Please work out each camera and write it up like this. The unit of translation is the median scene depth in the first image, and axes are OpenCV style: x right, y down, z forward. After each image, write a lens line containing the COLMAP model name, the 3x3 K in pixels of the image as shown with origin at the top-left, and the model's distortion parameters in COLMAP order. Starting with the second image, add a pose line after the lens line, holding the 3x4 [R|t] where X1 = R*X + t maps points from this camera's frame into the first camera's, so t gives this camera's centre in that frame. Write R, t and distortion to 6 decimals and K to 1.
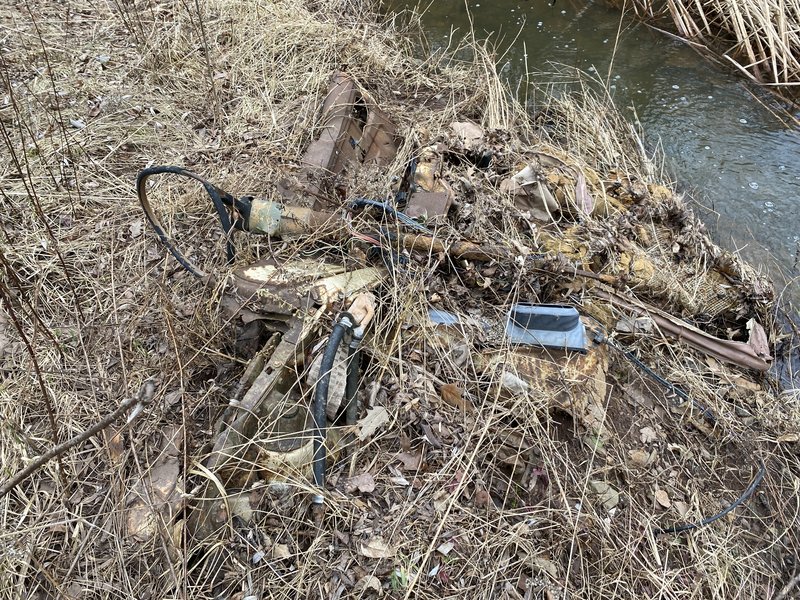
lens RADIAL K [[603.2, 0, 401.6], [0, 603.2, 298.1], [0, 0, 1]] dist [0.000806, 0.000126]
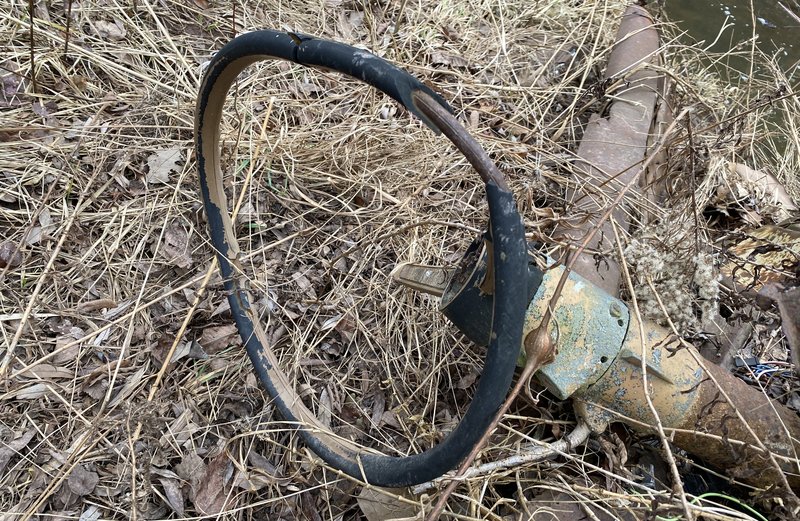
lens RADIAL K [[628.5, 0, 398.1], [0, 628.5, 261.4], [0, 0, 1]] dist [0.006475, 0.001642]
pose [[0.928214, 0.371186, -0.025278, -0.259274], [-0.371589, 0.928298, -0.013562, -0.109119], [0.018431, 0.021981, 0.999588, 0.582978]]
